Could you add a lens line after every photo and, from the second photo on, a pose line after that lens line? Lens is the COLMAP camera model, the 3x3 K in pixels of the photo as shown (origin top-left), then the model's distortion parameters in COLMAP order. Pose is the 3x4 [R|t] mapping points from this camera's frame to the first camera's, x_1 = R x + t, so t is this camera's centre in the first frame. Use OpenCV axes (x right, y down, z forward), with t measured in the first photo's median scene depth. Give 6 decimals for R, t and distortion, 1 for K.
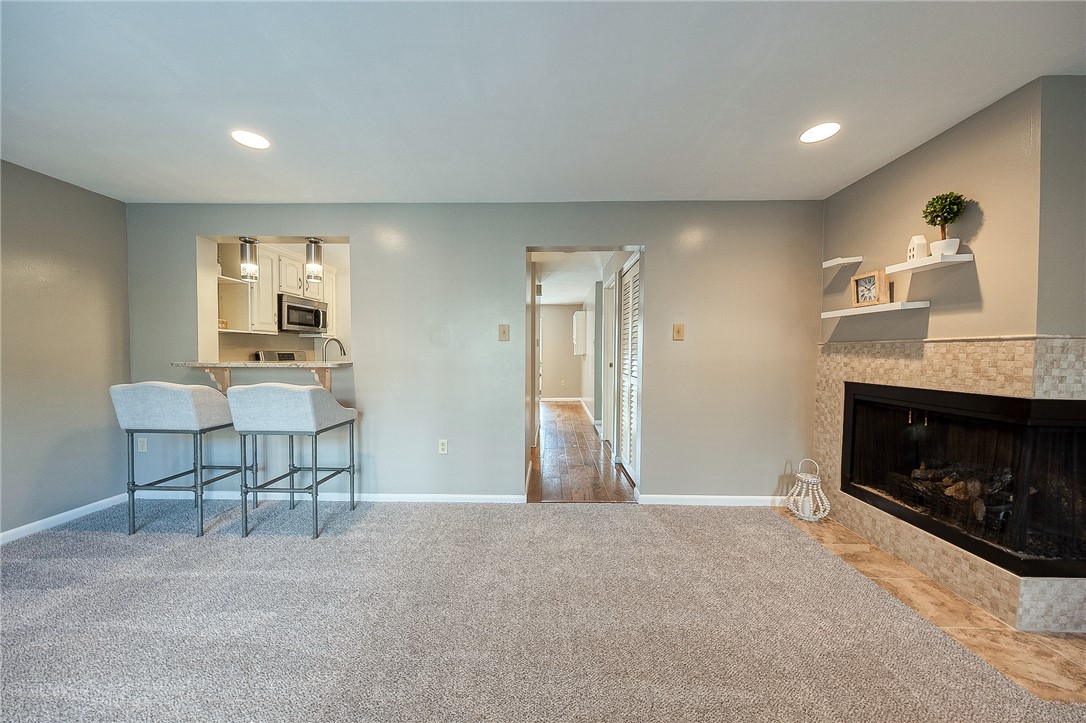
lens RADIAL K [[364.6, 0, 540.9], [0, 364.6, 363.3], [0, 0, 1]] dist [0.007243, -0.001353]
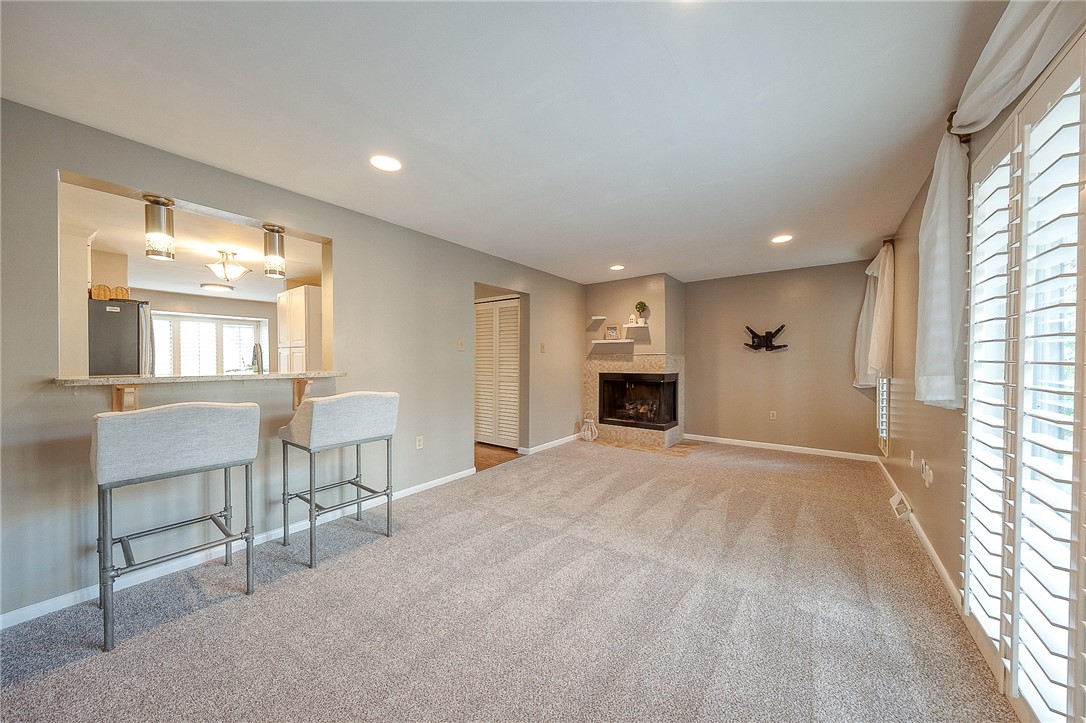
lens RADIAL K [[364.6, 0, 540.9], [0, 364.6, 364.0], [0, 0, 1]] dist [0.007243, -0.001353]
pose [[0.586668, -0.013786, 0.809710, -1.252126], [0.027827, 0.999608, -0.003142, -0.005702], [-0.809350, 0.024375, 0.586821, 0.015547]]
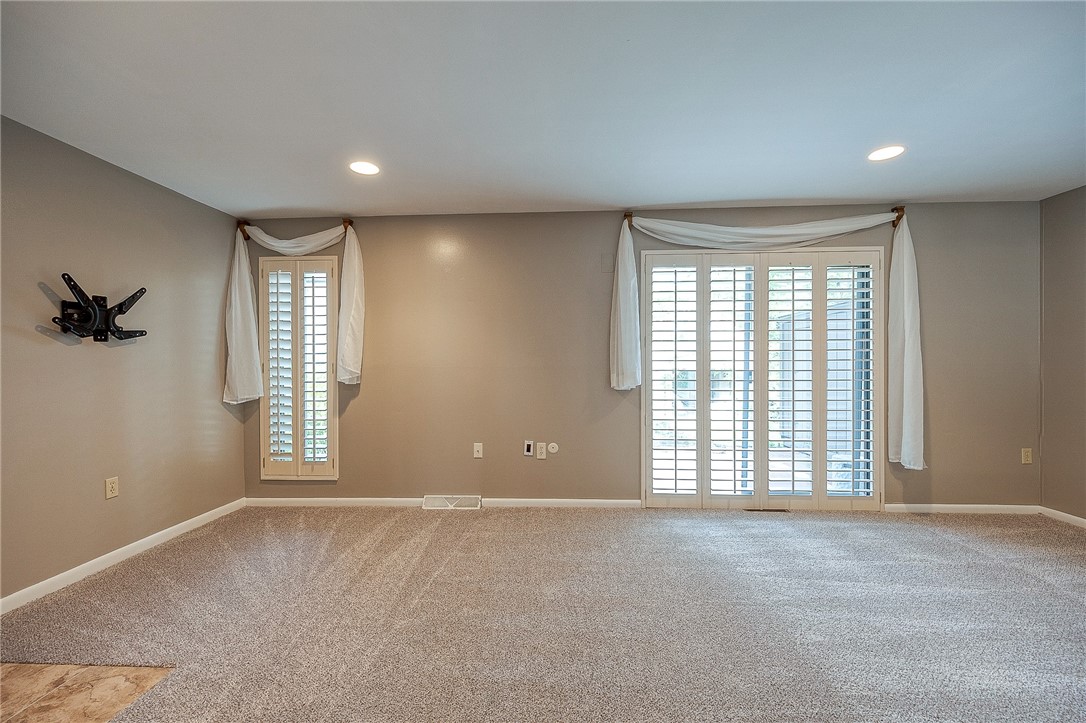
lens RADIAL K [[440.7, 0, 547.9], [0, 440.7, 361.0], [0, 0, 1]] dist [0.012617, -0.001656]
pose [[-0.999639, 0.001270, 0.026822, 0.103454], [0.002028, 0.999599, 0.028239, -0.031511], [-0.026775, 0.028283, -0.999241, 1.276908]]
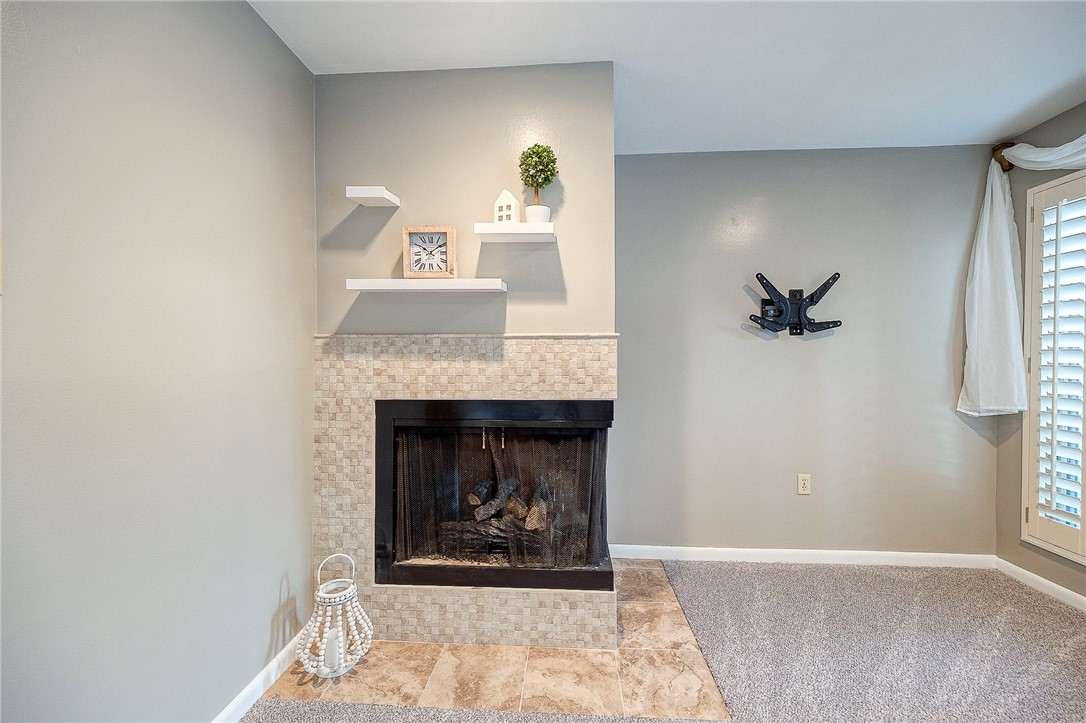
lens RADIAL K [[440.7, 0, 548.5], [0, 440.7, 367.4], [0, 0, 1]] dist [0.012617, -0.001656]
pose [[0.027234, -0.021243, 0.999403, 0.129452], [0.029812, 0.999347, 0.020429, -0.011800], [-0.999184, 0.029238, 0.027850, 0.780373]]
